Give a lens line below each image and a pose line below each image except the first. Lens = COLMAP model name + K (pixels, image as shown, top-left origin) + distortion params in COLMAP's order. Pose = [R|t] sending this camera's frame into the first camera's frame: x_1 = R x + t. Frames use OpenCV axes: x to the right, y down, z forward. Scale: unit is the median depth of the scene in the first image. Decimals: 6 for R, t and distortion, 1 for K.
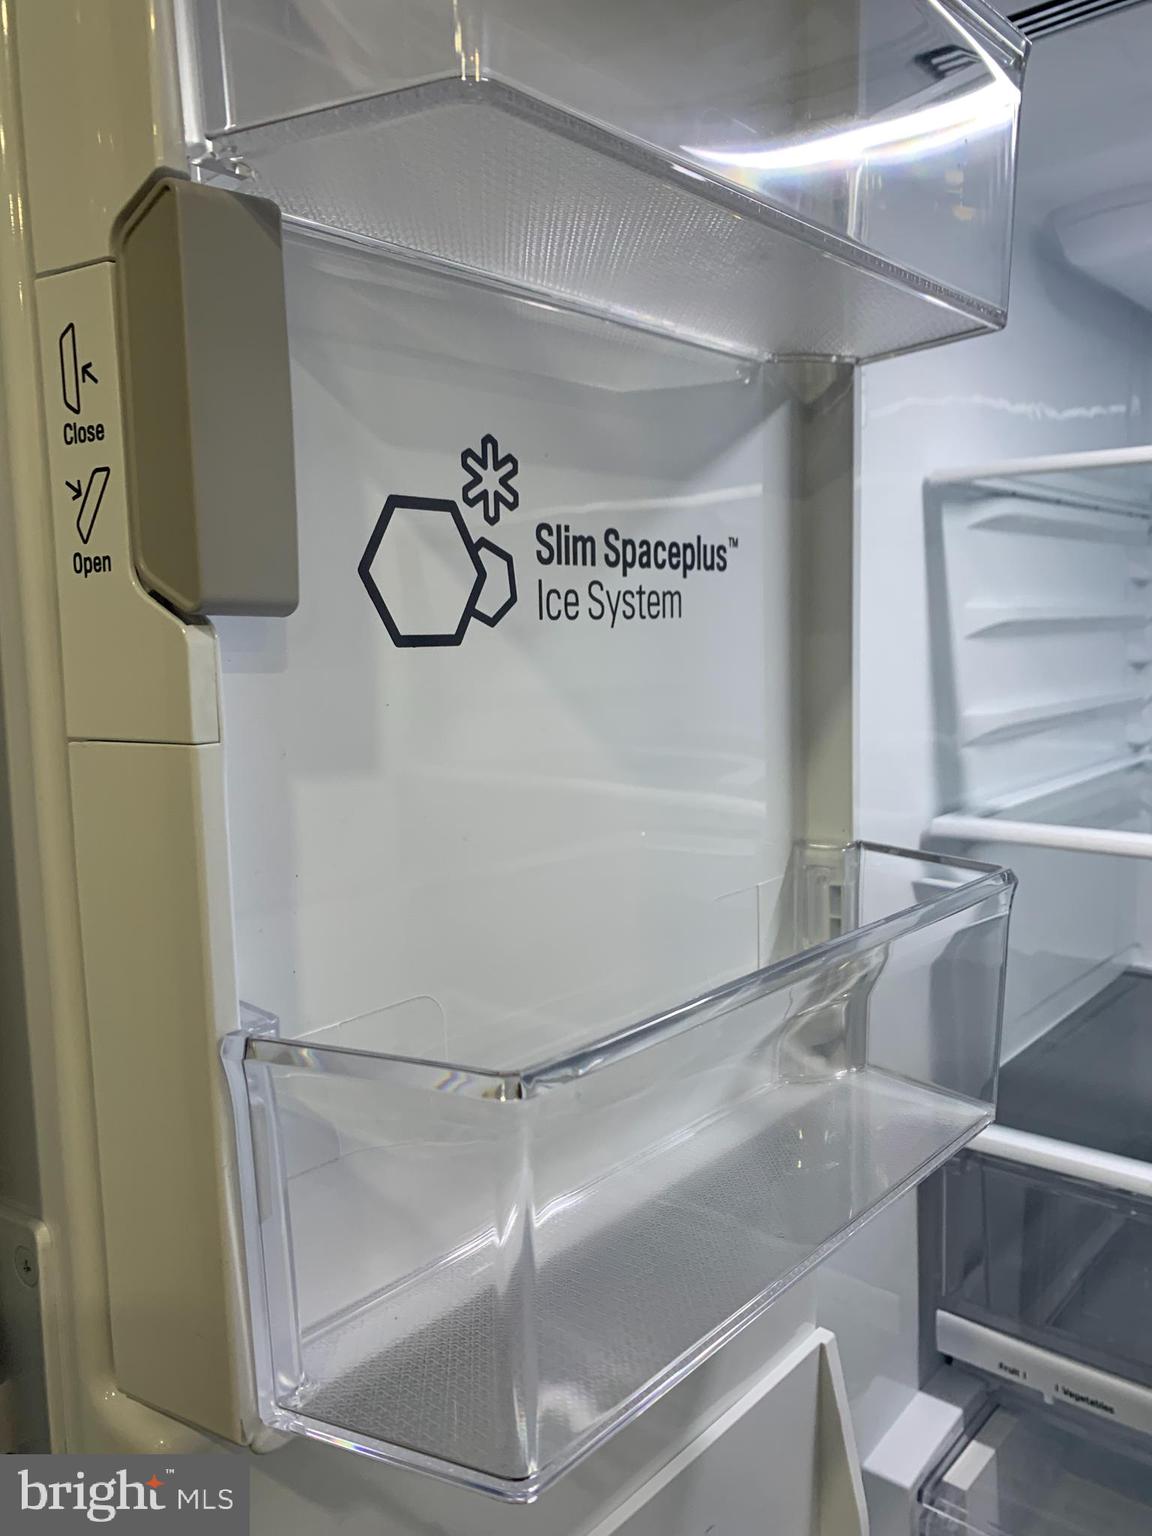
lens RADIAL K [[1172.1, 0, 578.2], [0, 1172.1, 774.6], [0, 0, 1]] dist [0.102154, -0.172964]
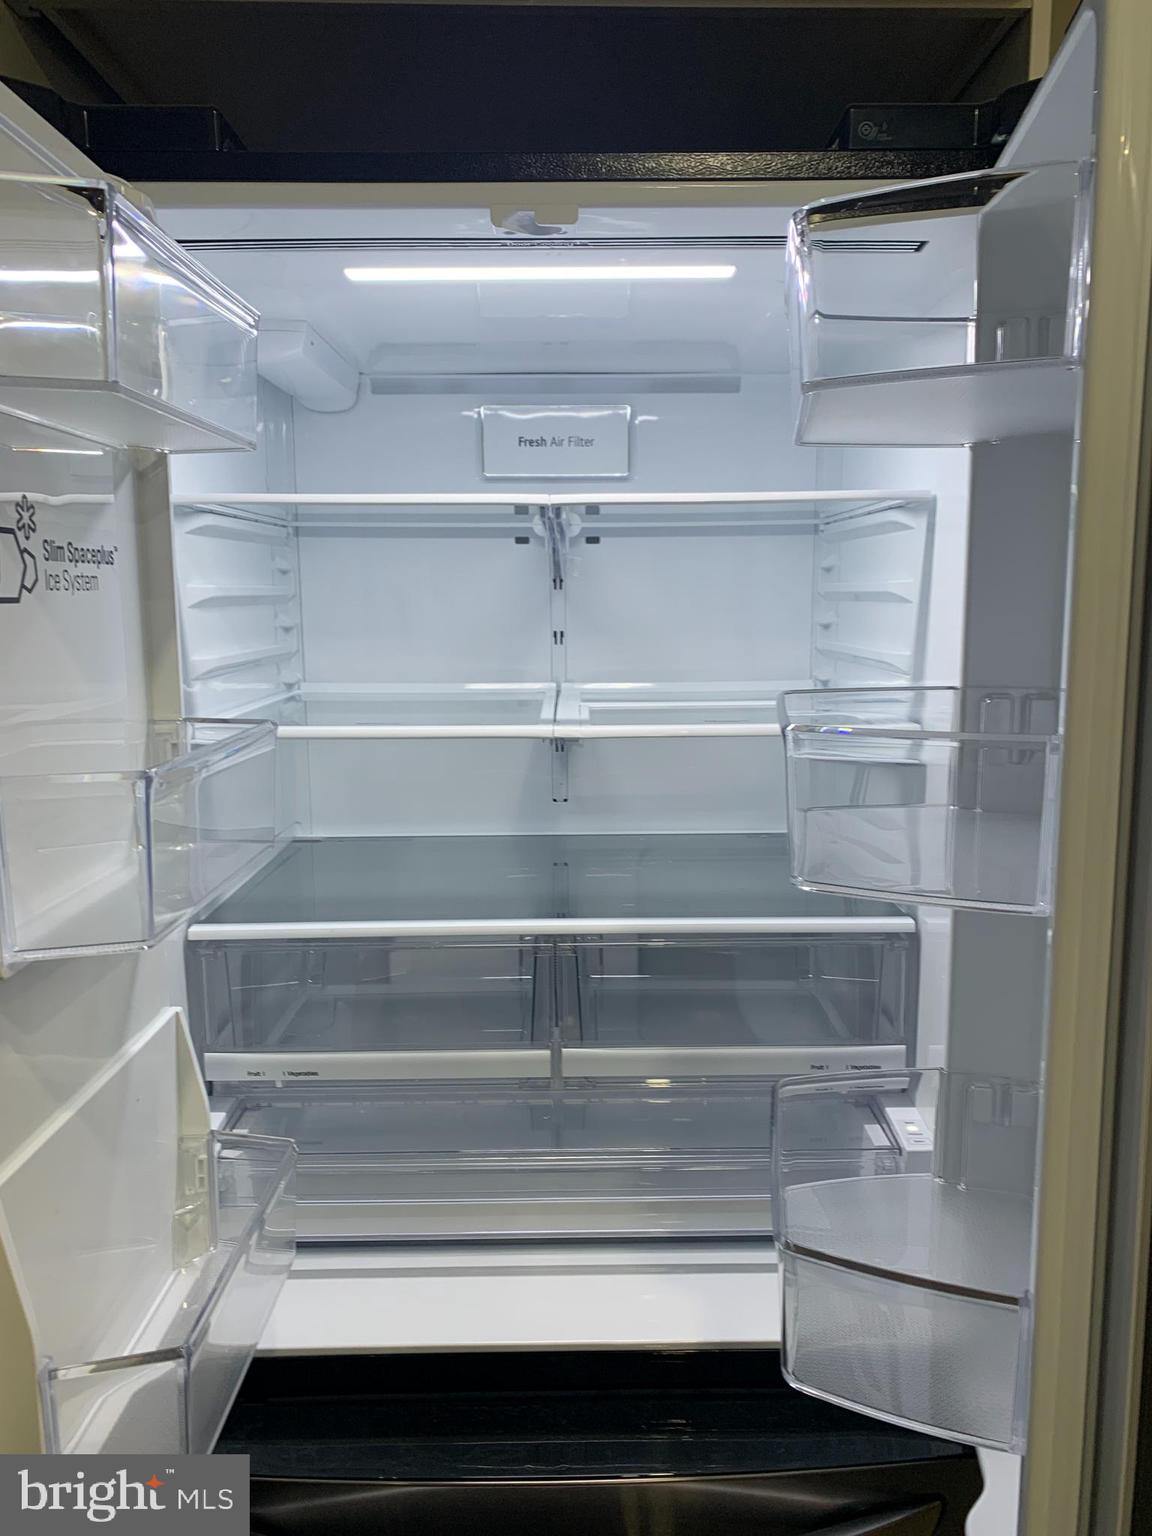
lens RADIAL K [[1172.1, 0, 578.2], [0, 1172.1, 774.6], [0, 0, 1]] dist [0.102154, -0.172964]
pose [[0.755699, -0.074642, 0.650652, -0.598538], [0.059512, 0.997200, 0.045277, 0.117700], [-0.652210, 0.004505, 0.758025, -0.923723]]
